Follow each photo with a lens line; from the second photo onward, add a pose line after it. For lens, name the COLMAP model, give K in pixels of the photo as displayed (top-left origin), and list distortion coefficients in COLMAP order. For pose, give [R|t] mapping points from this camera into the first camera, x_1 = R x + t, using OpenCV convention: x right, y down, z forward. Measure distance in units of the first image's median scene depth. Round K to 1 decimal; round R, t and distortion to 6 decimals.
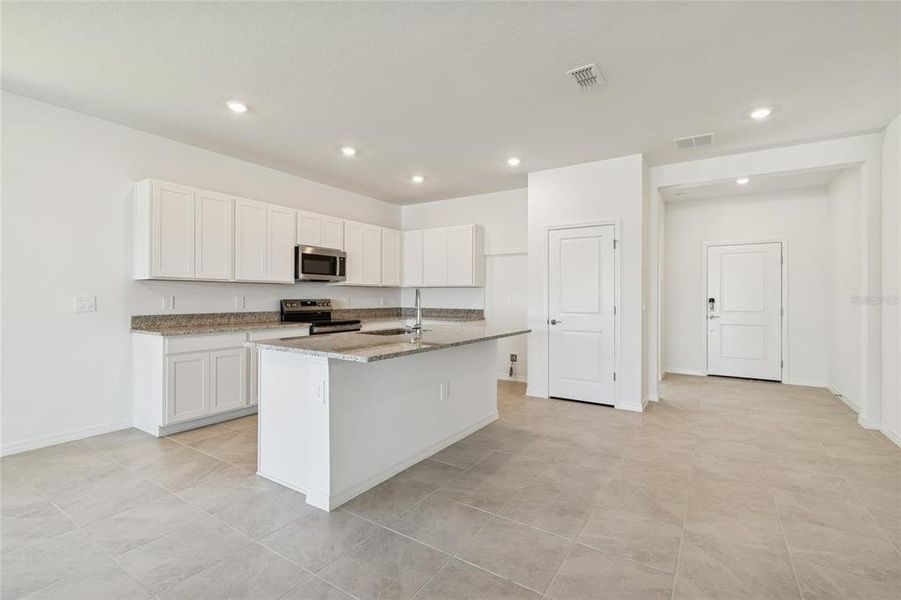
lens RADIAL K [[409.3, 0, 450.5], [0, 409.3, 300.0], [0, 0, 1]] dist [-0.001045, -0.000066]
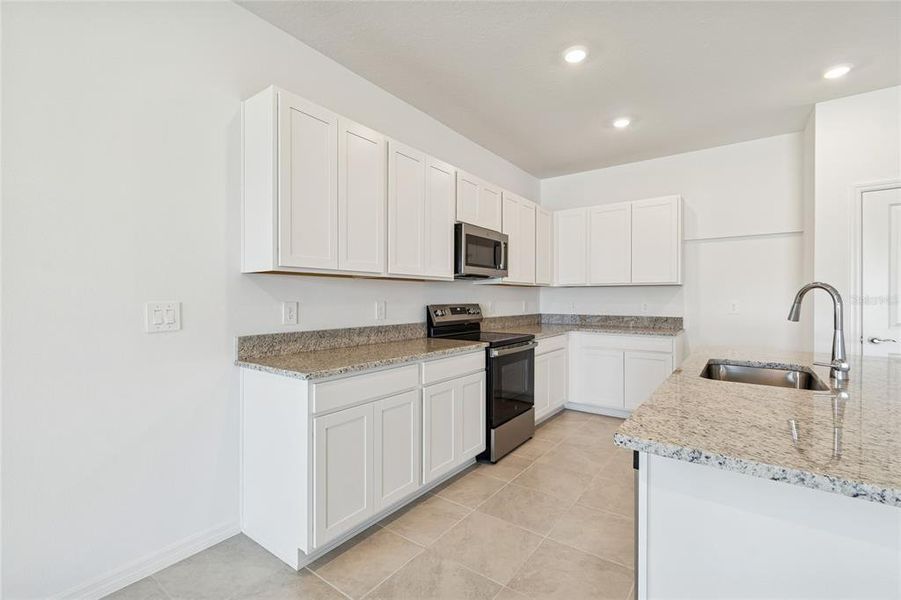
lens RADIAL K [[400.5, 0, 444.6], [0, 400.5, 301.2], [0, 0, 1]] dist [-0.001004, -0.000270]
pose [[0.997814, -0.003653, -0.065989, -0.355524], [0.003609, 0.999993, -0.000782, -0.006816], [0.065991, 0.000542, 0.997820, 0.362224]]
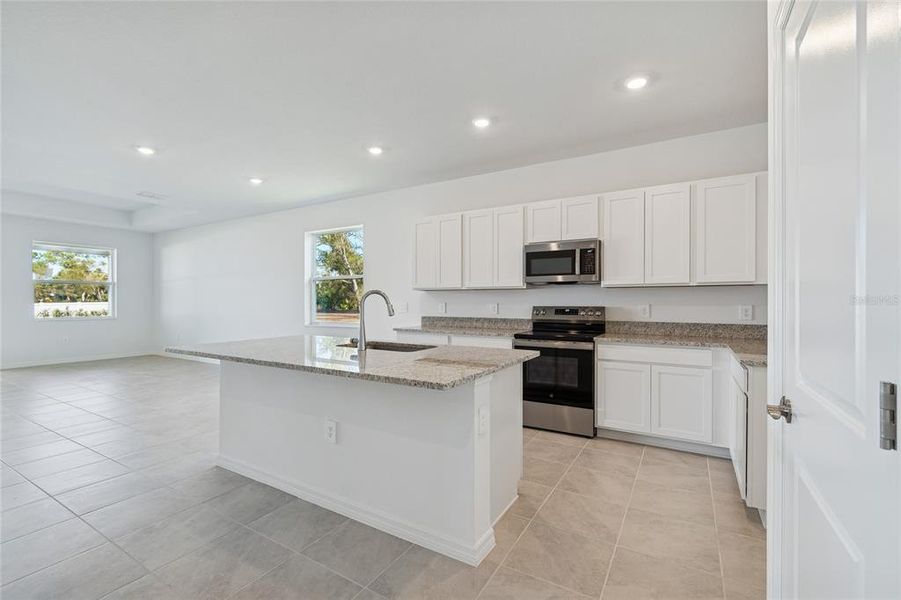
lens RADIAL K [[400.5, 0, 444.6], [0, 400.5, 301.2], [0, 0, 1]] dist [-0.001004, -0.000270]
pose [[0.025021, -0.006084, -0.999668, 0.480855], [-0.010754, 0.999922, -0.006354, -0.004552], [0.999629, 0.010909, 0.024953, 0.806950]]
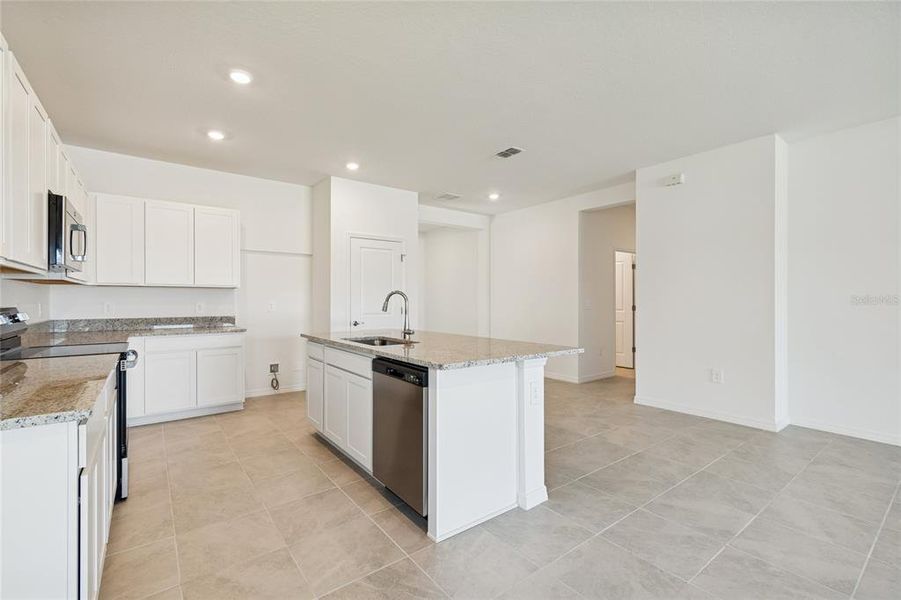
lens RADIAL K [[397.6, 0, 450.5], [0, 397.6, 300.0], [0, 0, 1]] dist [0.001930, 0.000154]
pose [[0.336909, -0.005518, 0.941521, -0.652261], [0.009587, 0.999951, 0.002430, -0.007784], [-0.941488, 0.008208, 0.336945, 0.419264]]
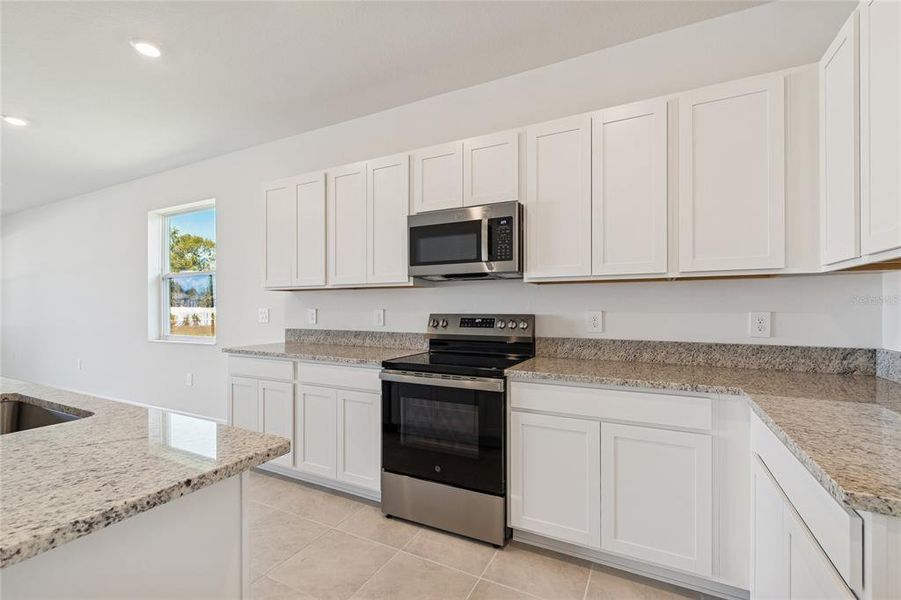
lens RADIAL K [[400.1, 0, 446.7], [0, 400.1, 304.8], [0, 0, 1]] dist [0.002557, 0.000177]
pose [[0.092904, -0.010048, -0.995624, 0.163191], [-0.007230, 0.999916, -0.010766, -0.008114], [0.995649, 0.008198, 0.092824, 1.000287]]
